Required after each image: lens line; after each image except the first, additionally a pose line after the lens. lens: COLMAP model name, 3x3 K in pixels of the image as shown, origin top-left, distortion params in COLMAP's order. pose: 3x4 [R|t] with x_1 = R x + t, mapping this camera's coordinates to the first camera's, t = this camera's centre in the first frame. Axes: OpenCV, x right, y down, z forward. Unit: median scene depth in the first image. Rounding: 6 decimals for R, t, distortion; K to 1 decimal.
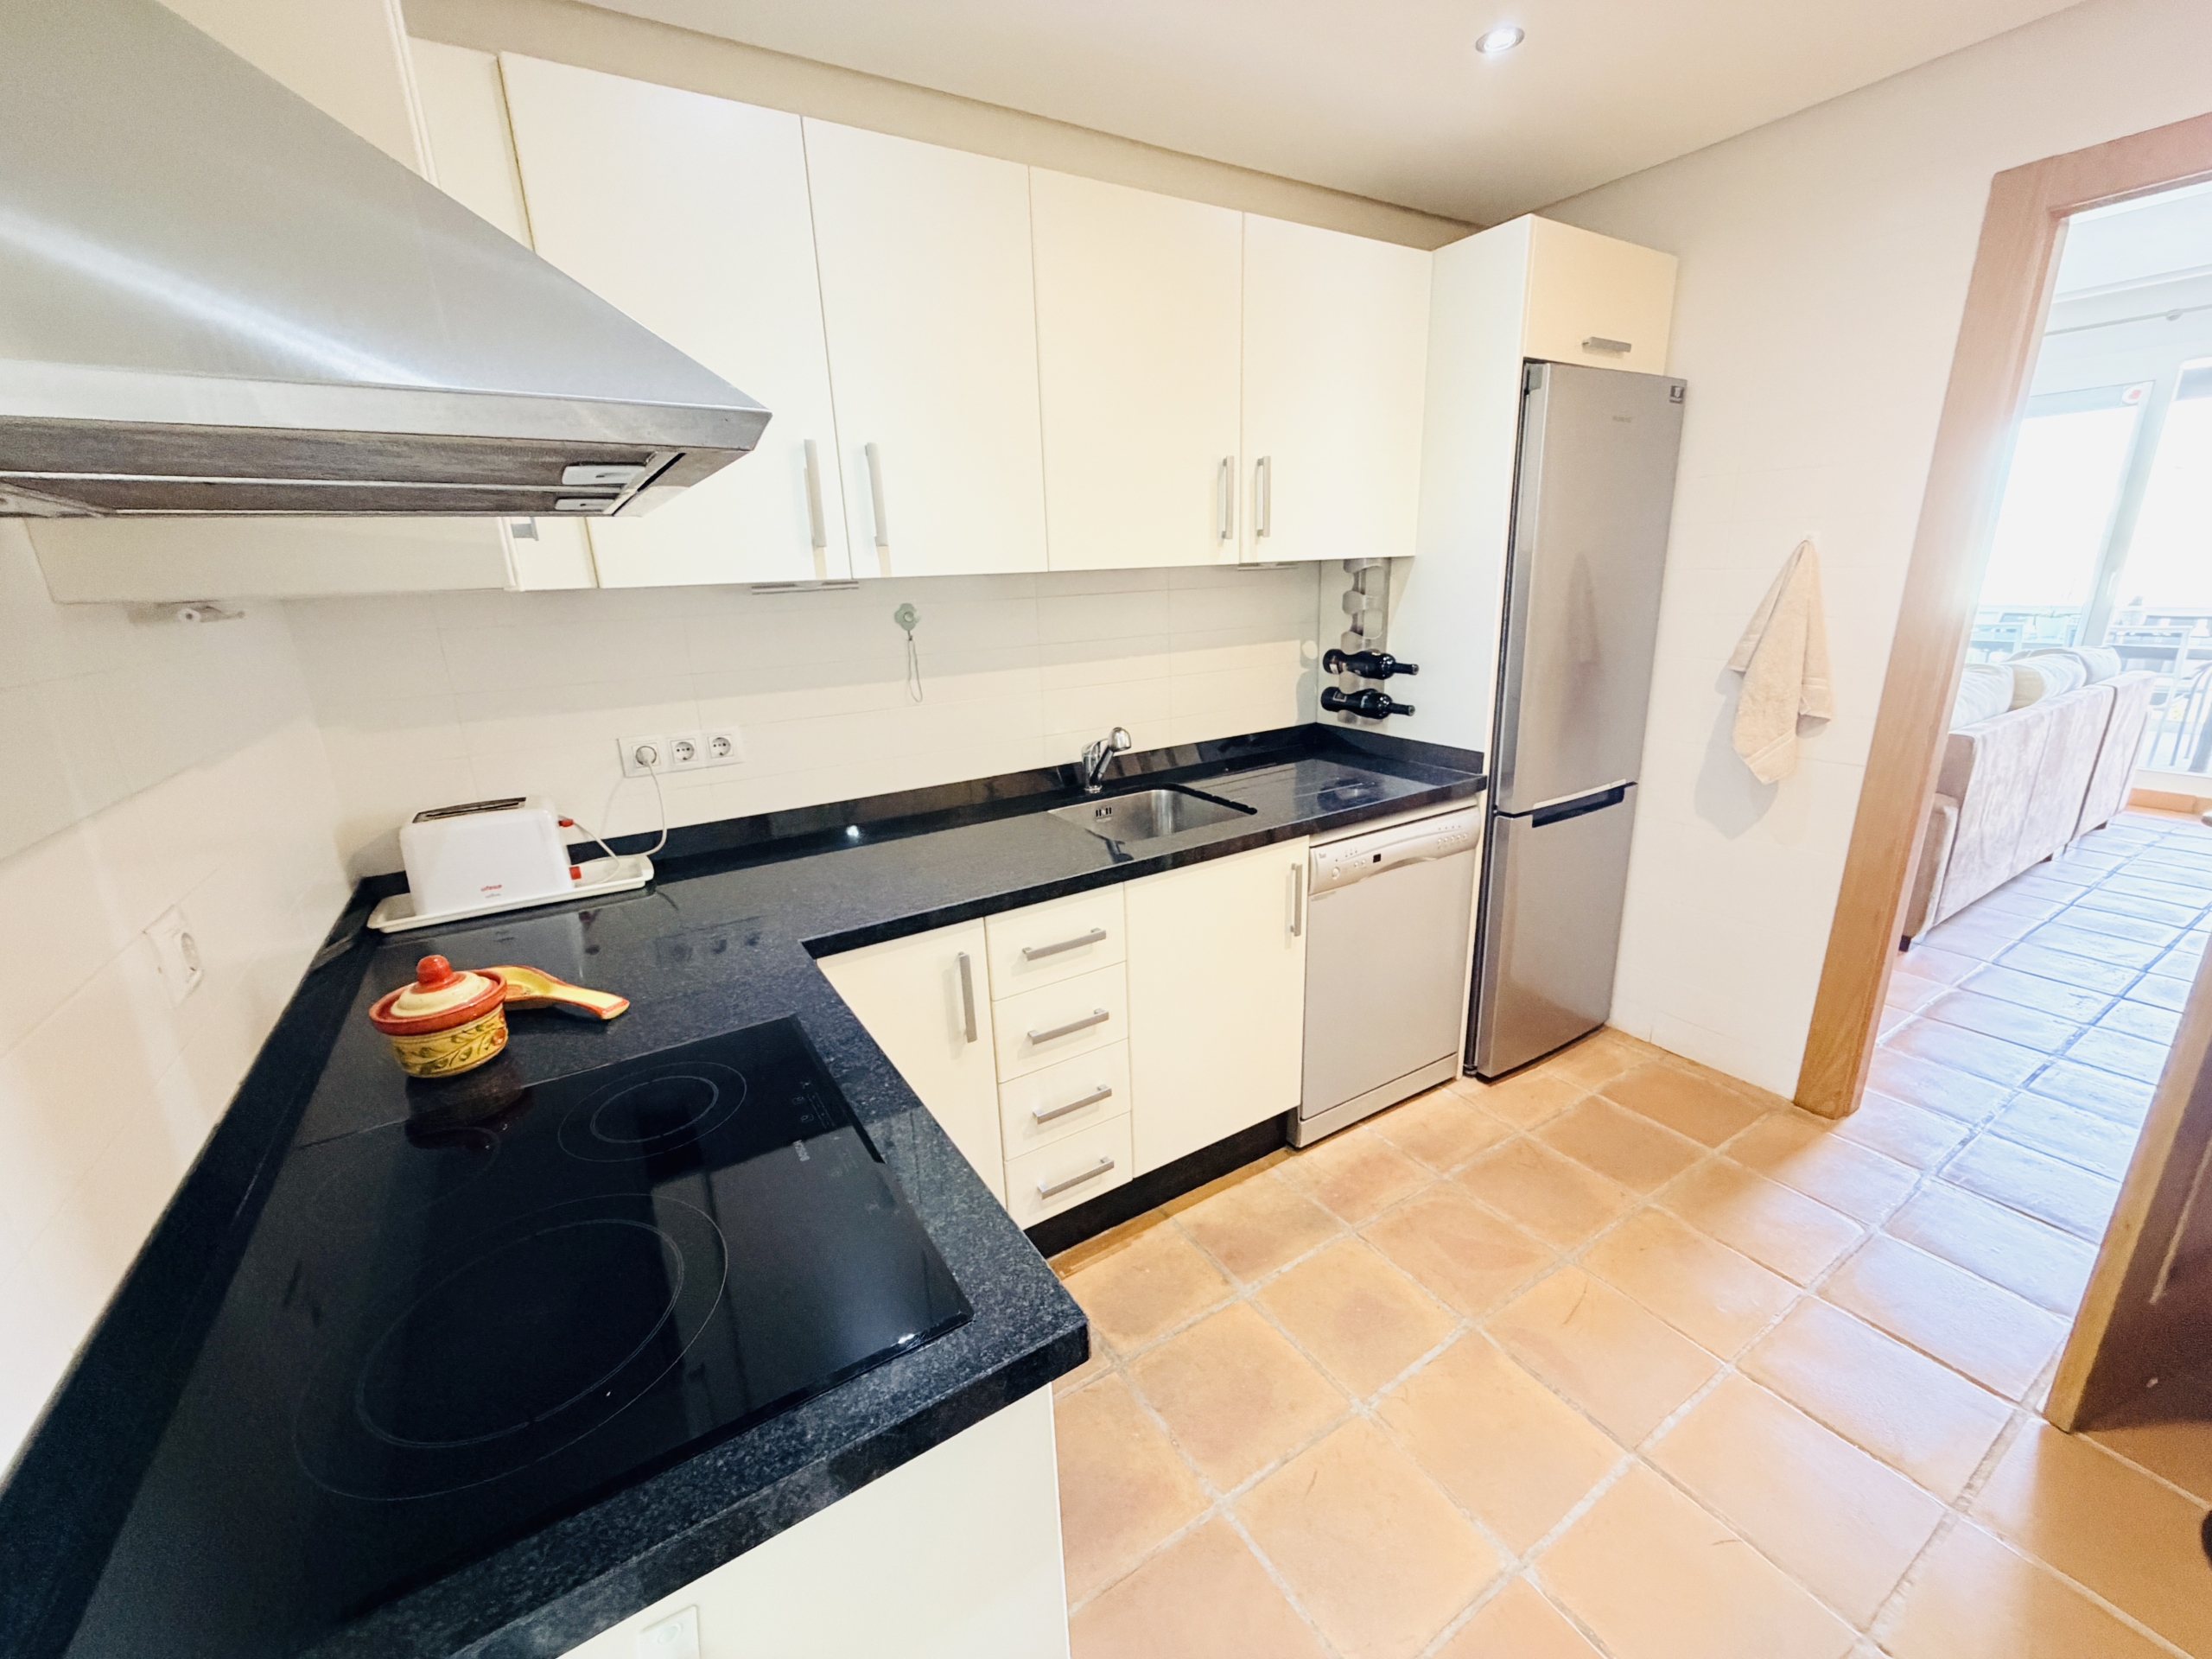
lens RADIAL K [[880.4, 0, 1103.3], [0, 880.4, 833.1], [0, 0, 1]] dist [0.000913, -0.000160]
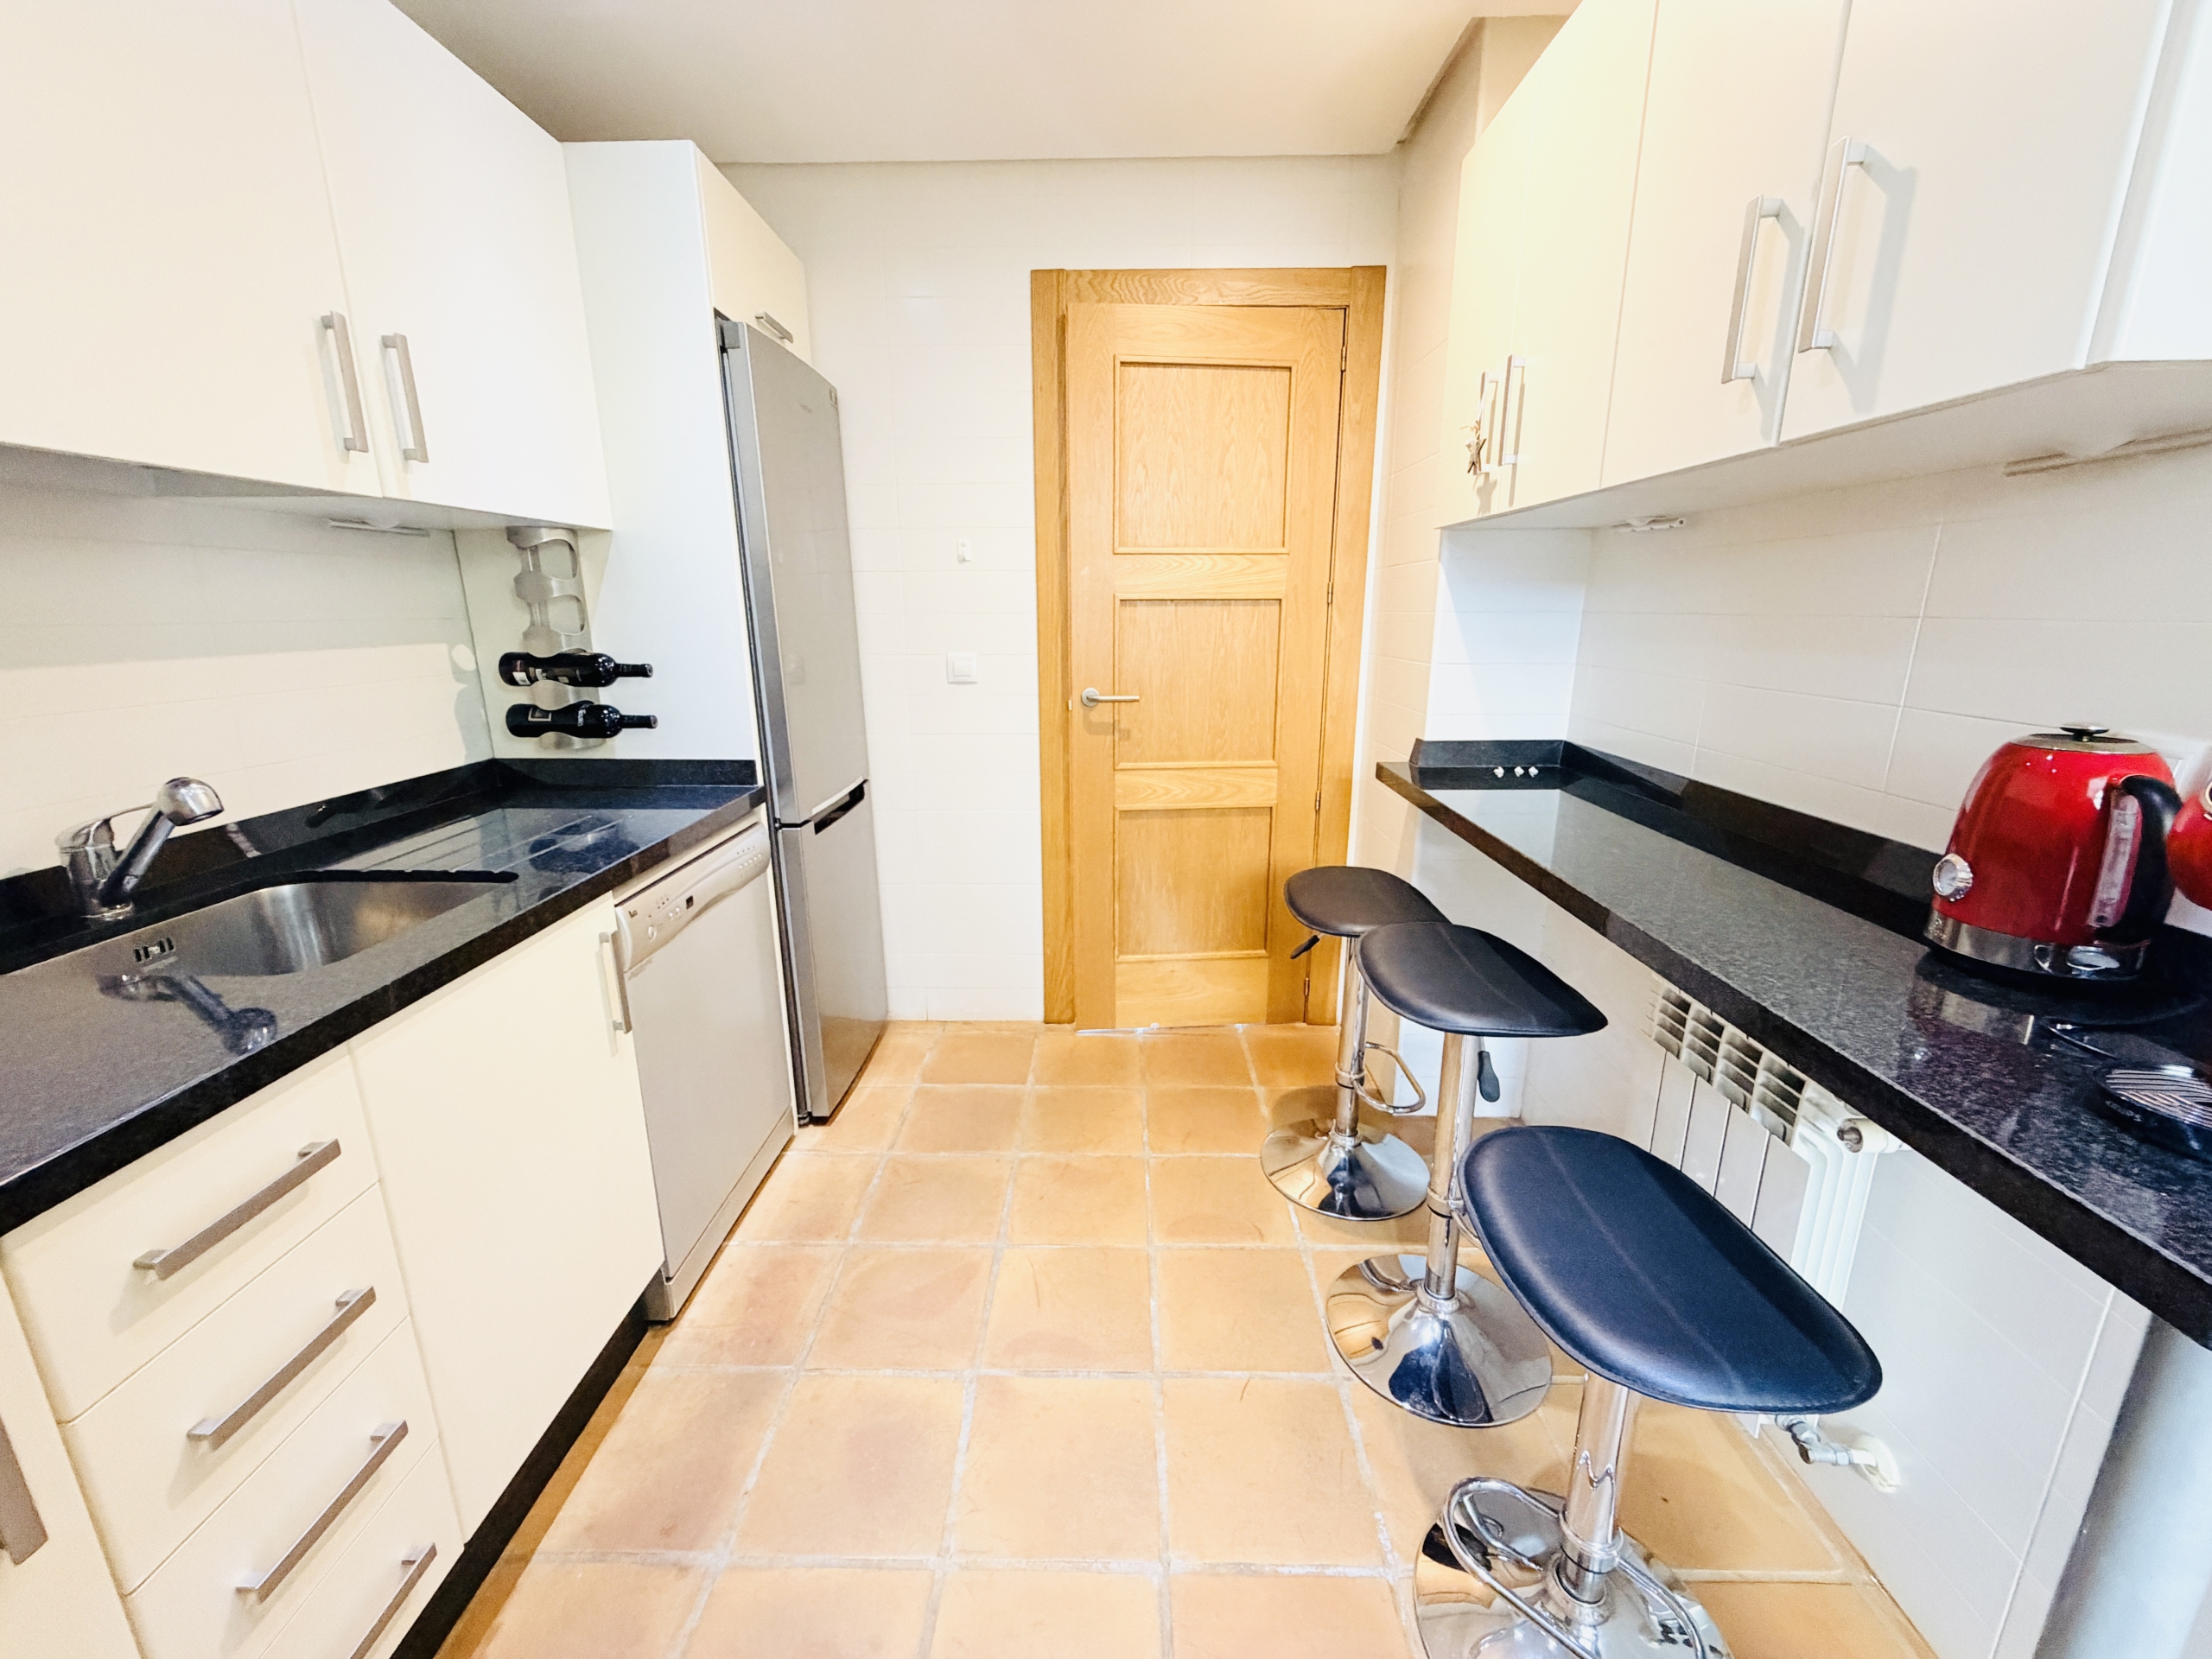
lens RADIAL K [[880.4, 0, 1100.3], [0, 880.4, 829.2], [0, 0, 1]] dist [0.000913, -0.000160]
pose [[0.543035, -0.172797, 0.821739, -0.112240], [0.225824, 0.972598, 0.055287, 0.004163], [-0.808775, 0.155546, 0.567176, 0.238365]]
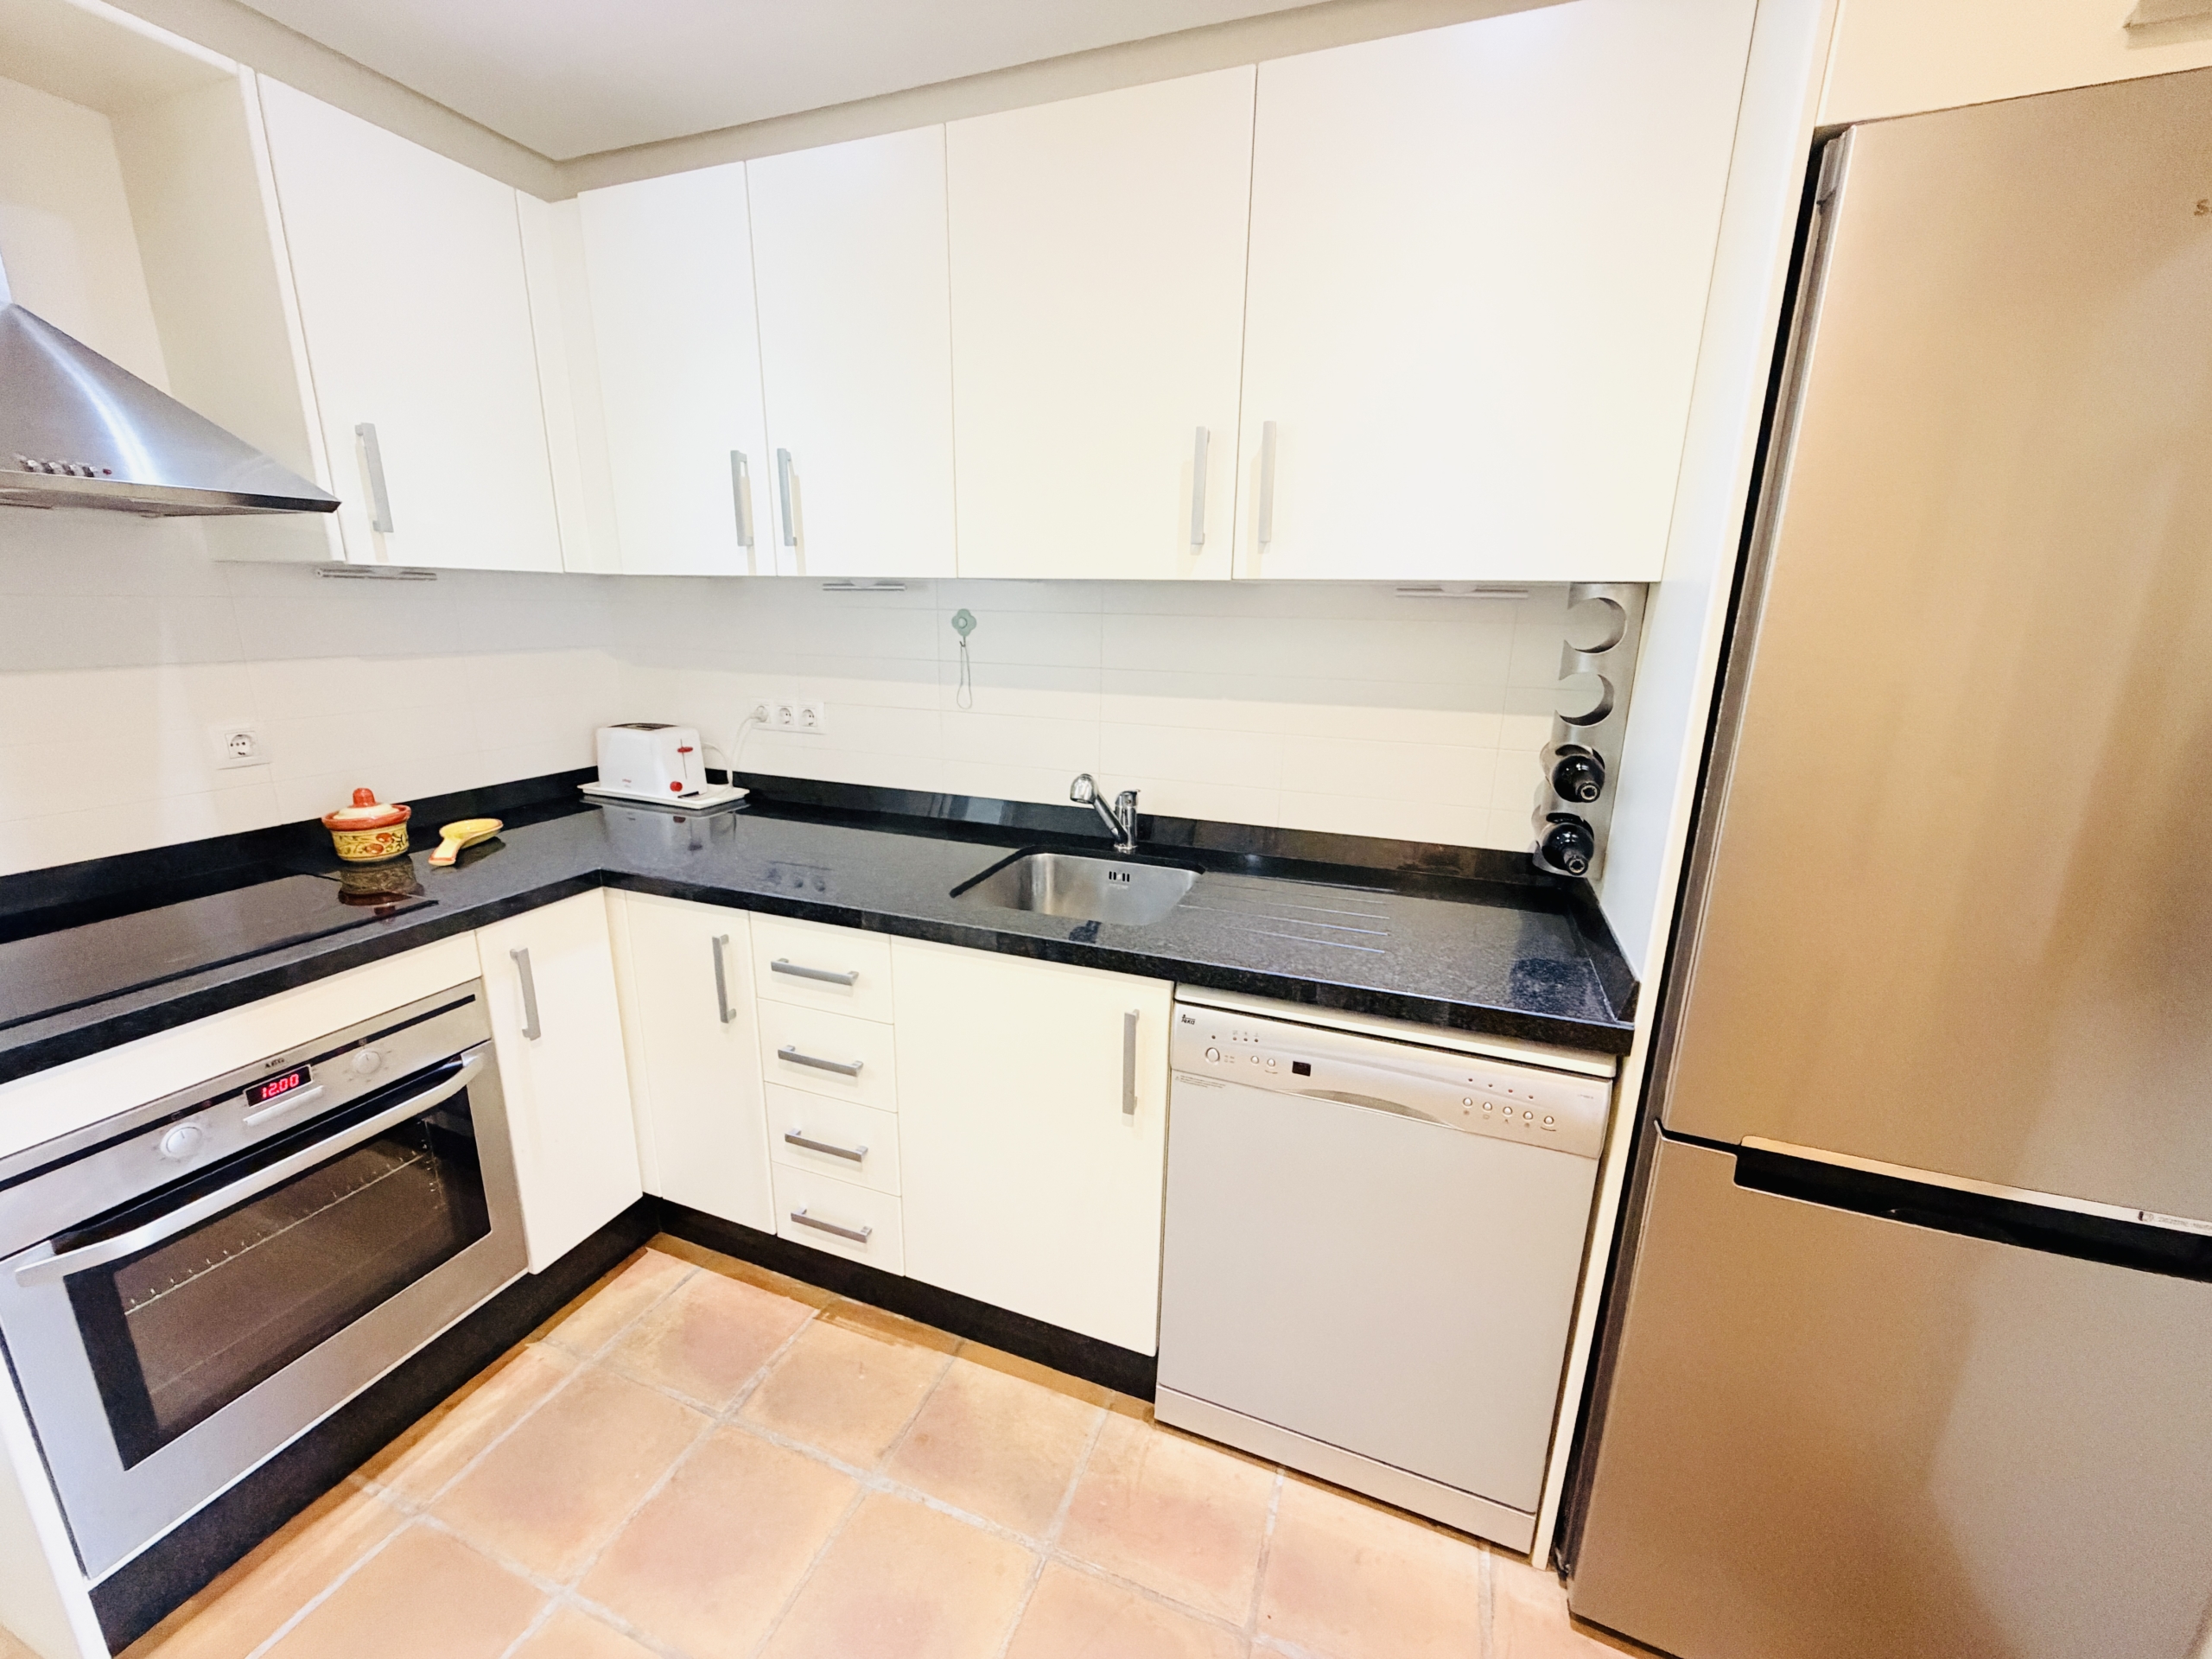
lens RADIAL K [[880.4, 0, 1105.5], [0, 880.4, 832.1], [0, 0, 1]] dist [0.000913, -0.000160]
pose [[0.605950, 0.244495, -0.756999, 0.606585], [-0.267002, 0.958904, 0.095982, -0.139096], [0.749356, 0.143960, 0.646328, 0.453855]]
